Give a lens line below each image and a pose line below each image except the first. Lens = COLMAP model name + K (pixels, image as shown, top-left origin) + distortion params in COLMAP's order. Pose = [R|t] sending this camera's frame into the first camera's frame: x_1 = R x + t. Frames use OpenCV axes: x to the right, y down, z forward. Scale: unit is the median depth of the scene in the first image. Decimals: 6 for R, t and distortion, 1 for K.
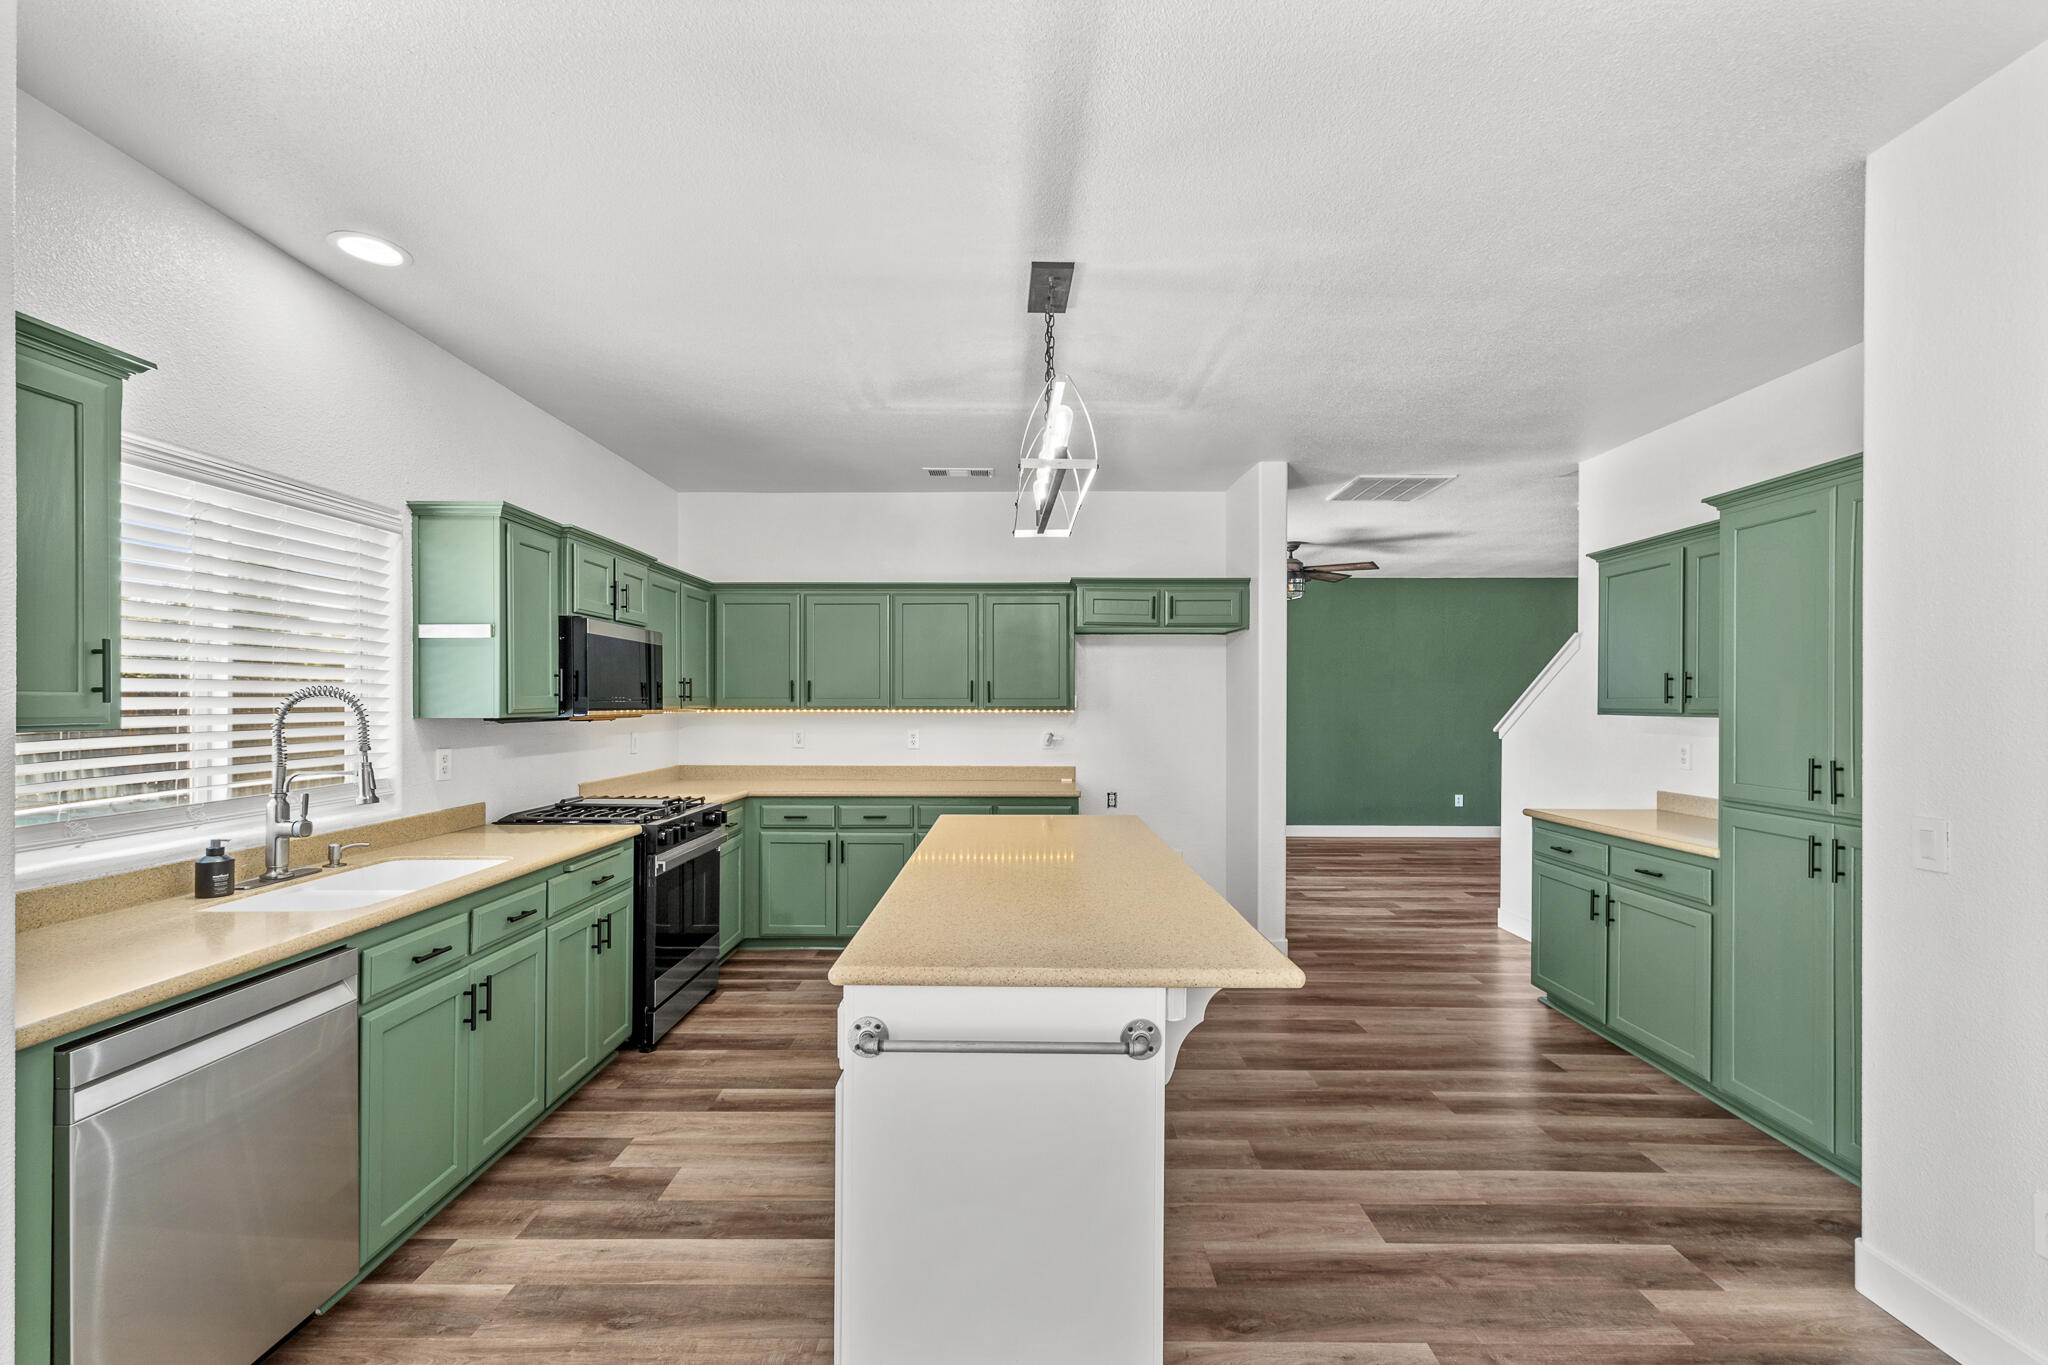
lens RADIAL K [[883.6, 0, 1011.8], [0, 883.6, 703.8], [0, 0, 1]] dist [0.009801, -0.000921]
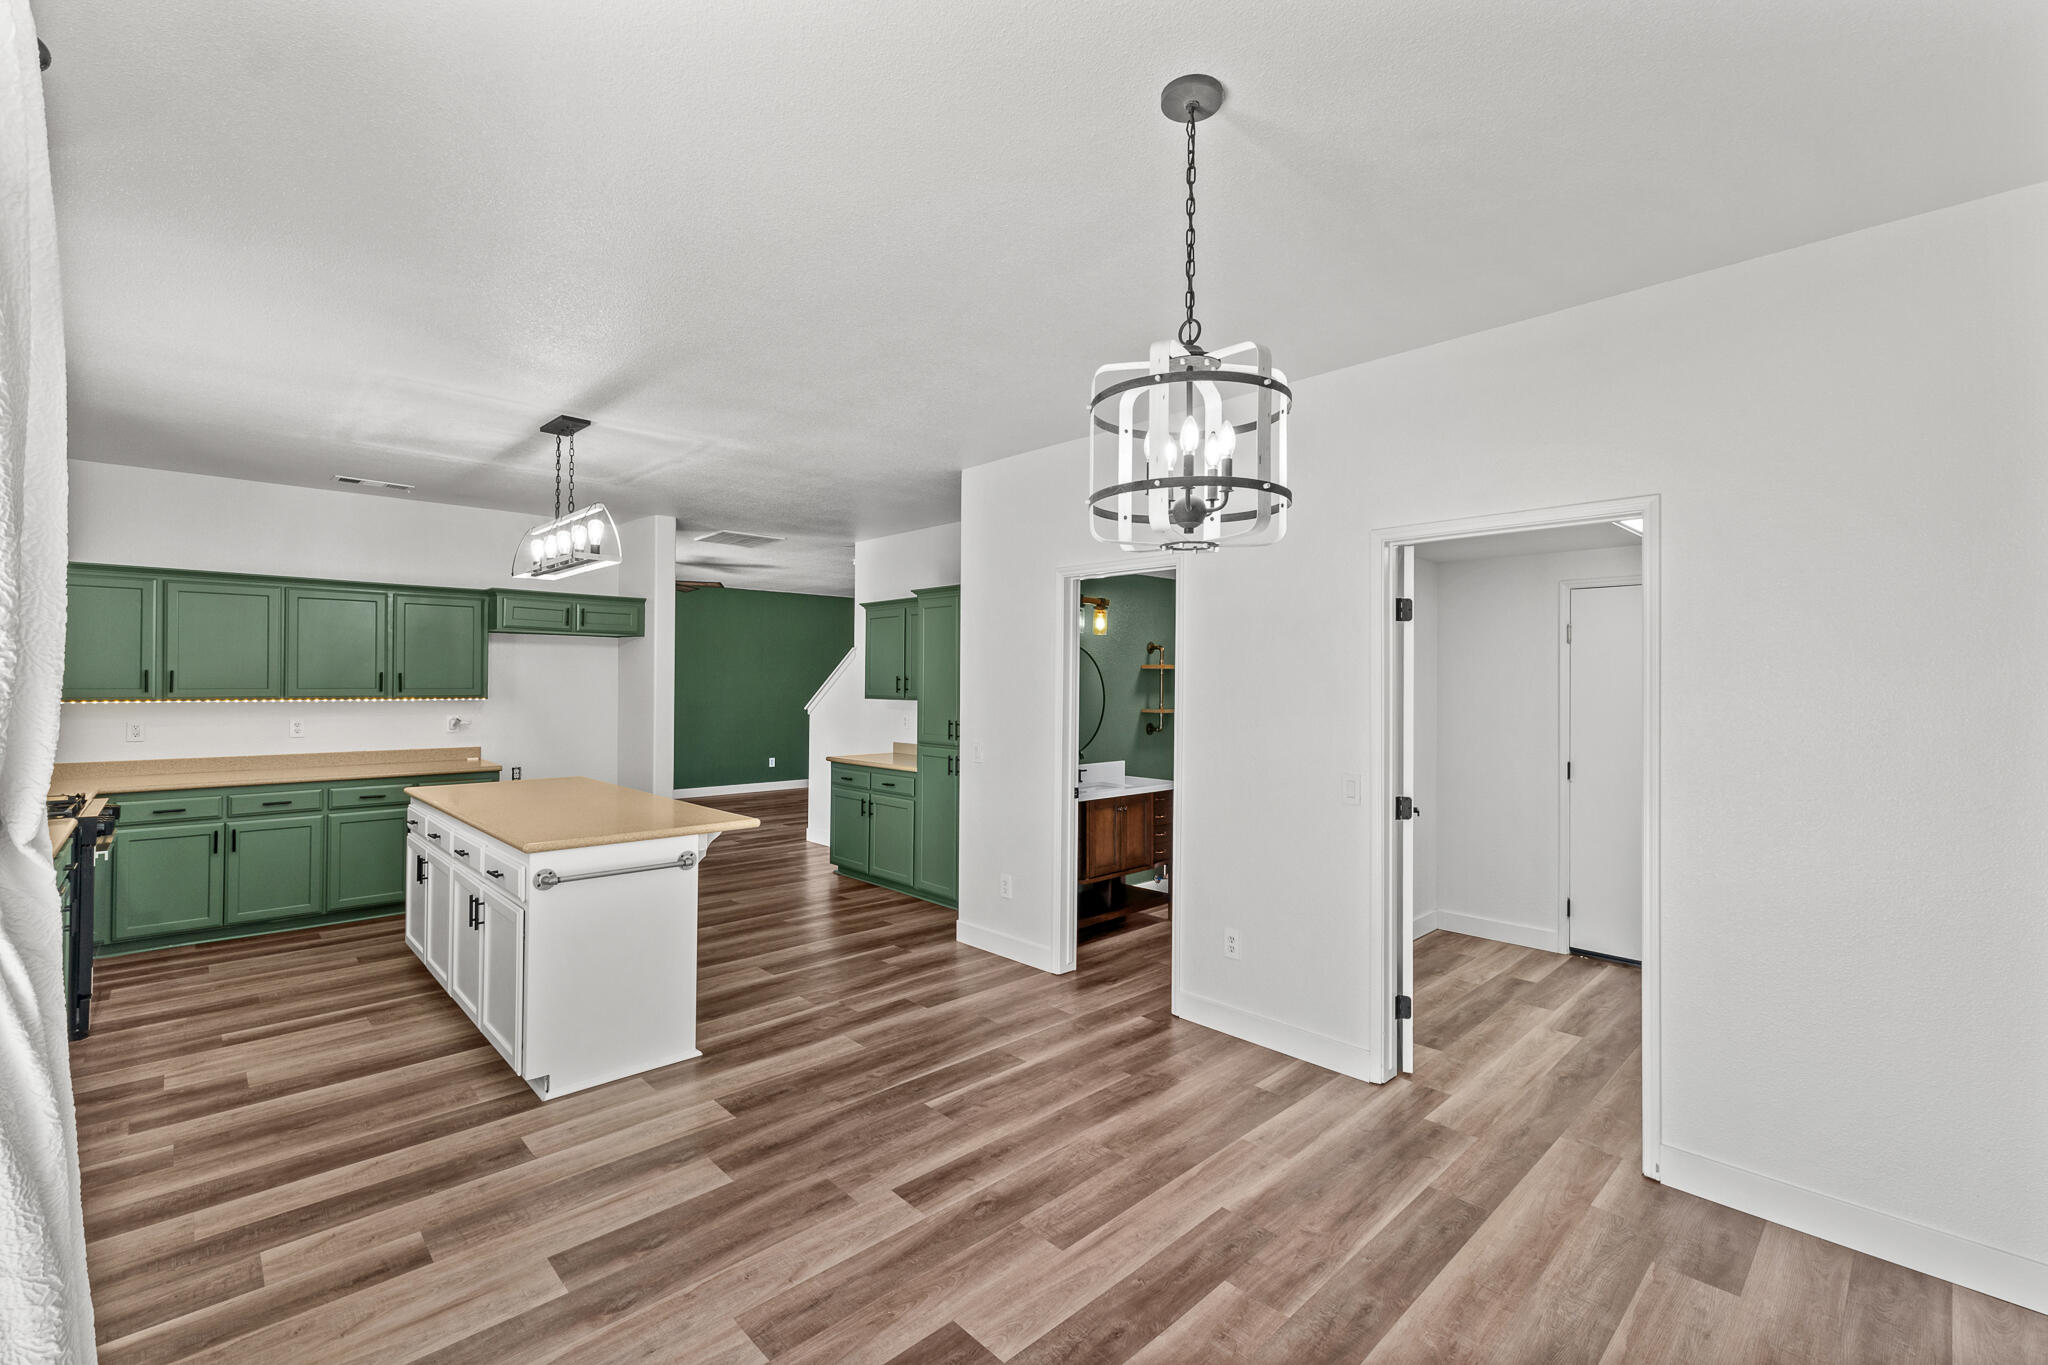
lens RADIAL K [[883.6, 0, 1024.3], [0, 883.6, 676.0], [0, 0, 1]] dist [0.009801, -0.000921]
pose [[0.718616, 0.008251, 0.695358, -0.348862], [-0.003070, 0.999958, -0.008692, -0.020892], [-0.695401, 0.004111, 0.718611, -0.502690]]
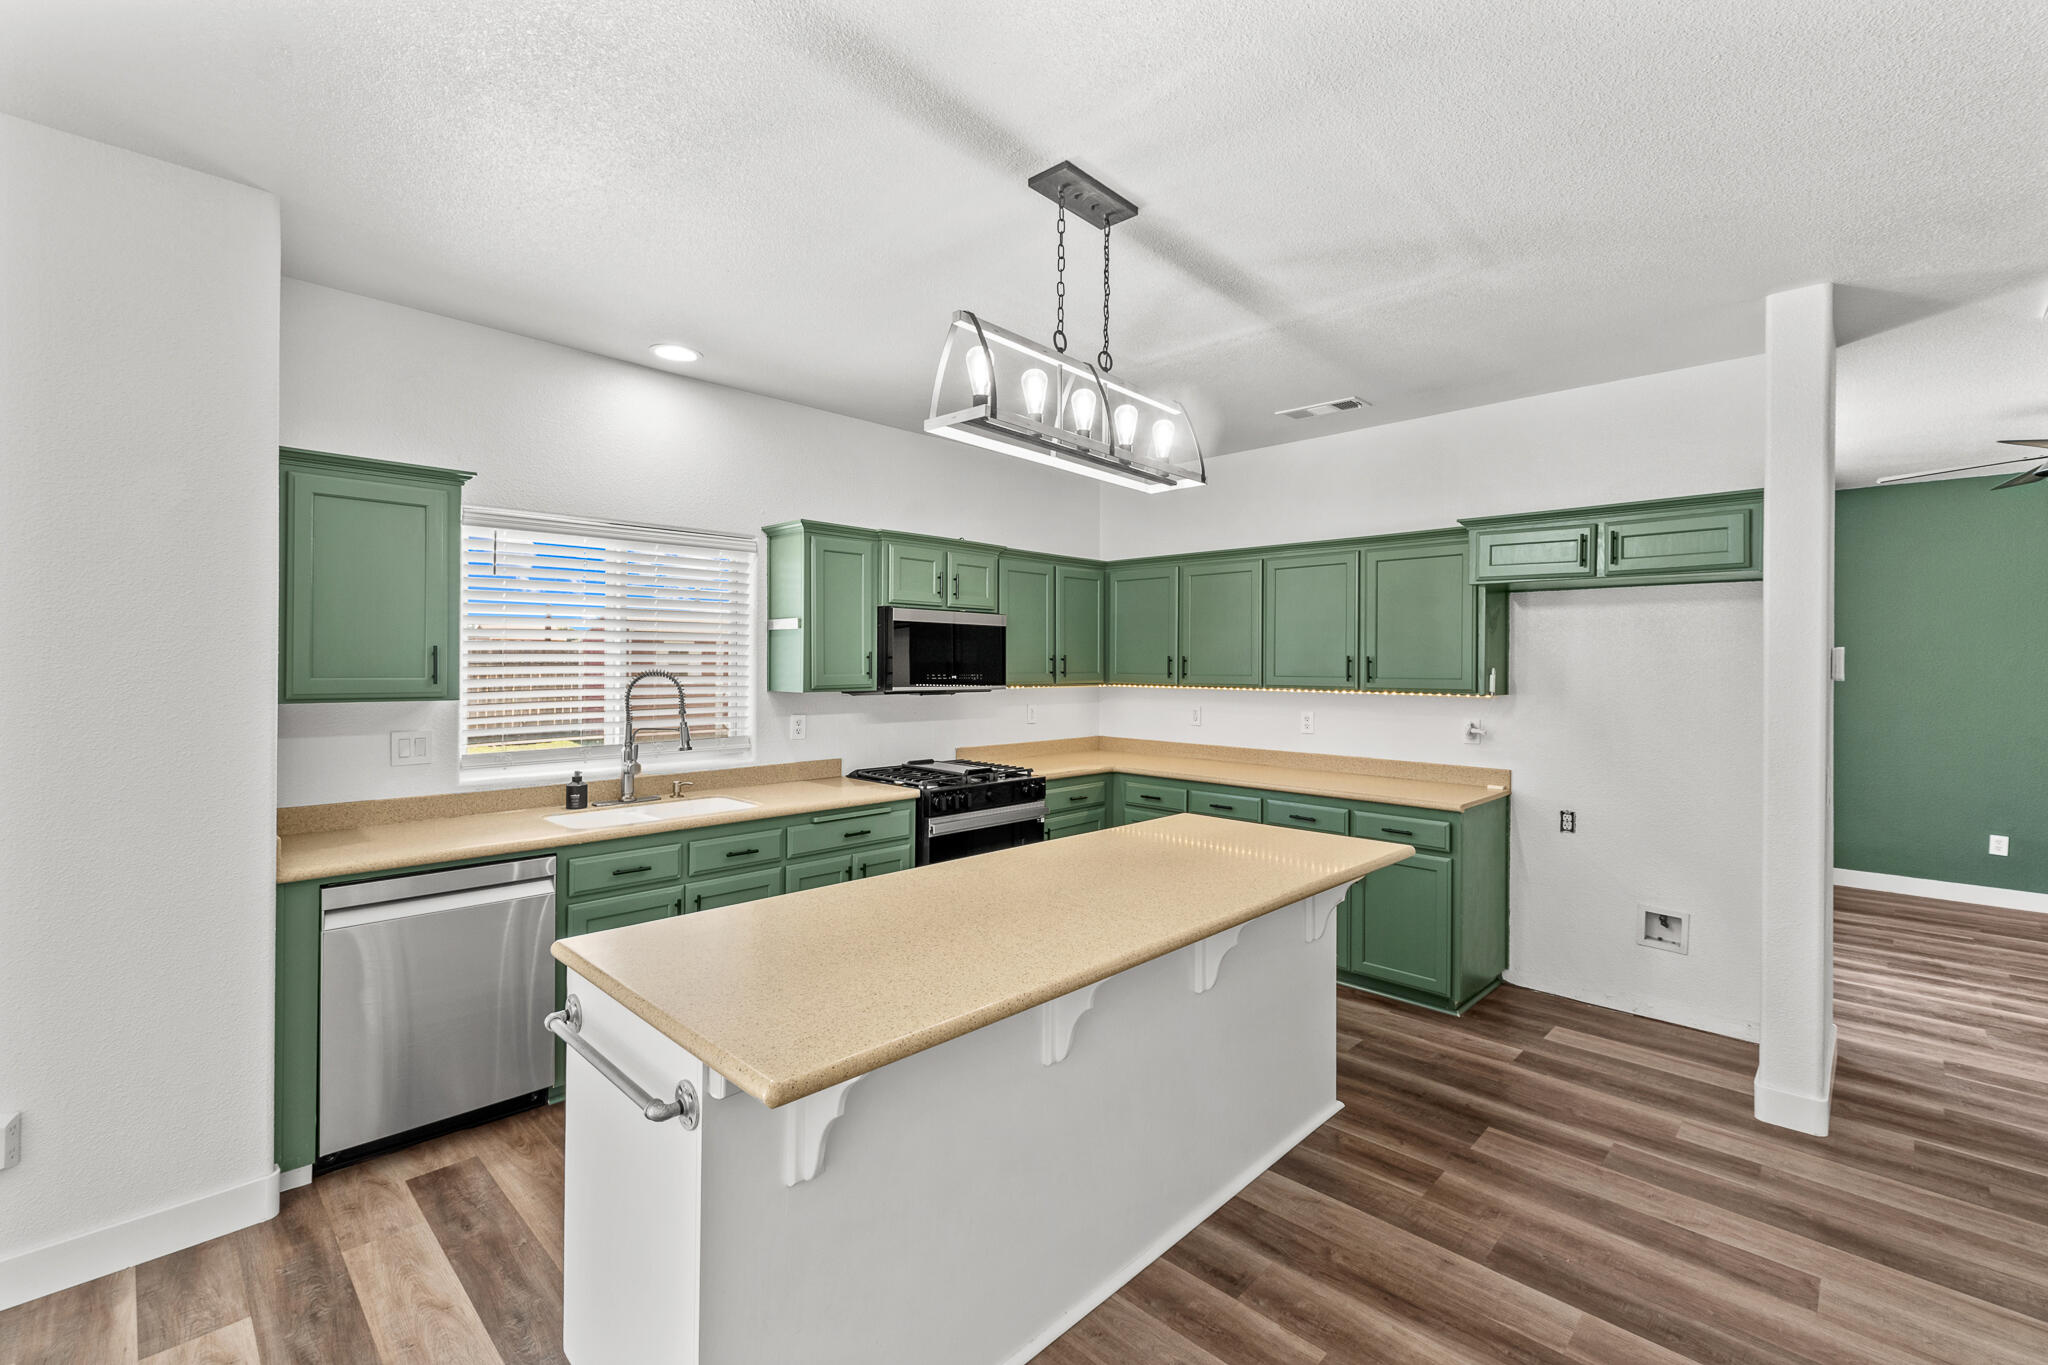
lens RADIAL K [[883.6, 0, 1024.9], [0, 883.6, 661.8], [0, 0, 1]] dist [0.009801, -0.000921]
pose [[0.723348, 0.002810, -0.690478, 0.453253], [-0.007289, 0.999967, -0.003567, -0.022478], [0.690445, 0.007613, 0.723345, 0.279836]]
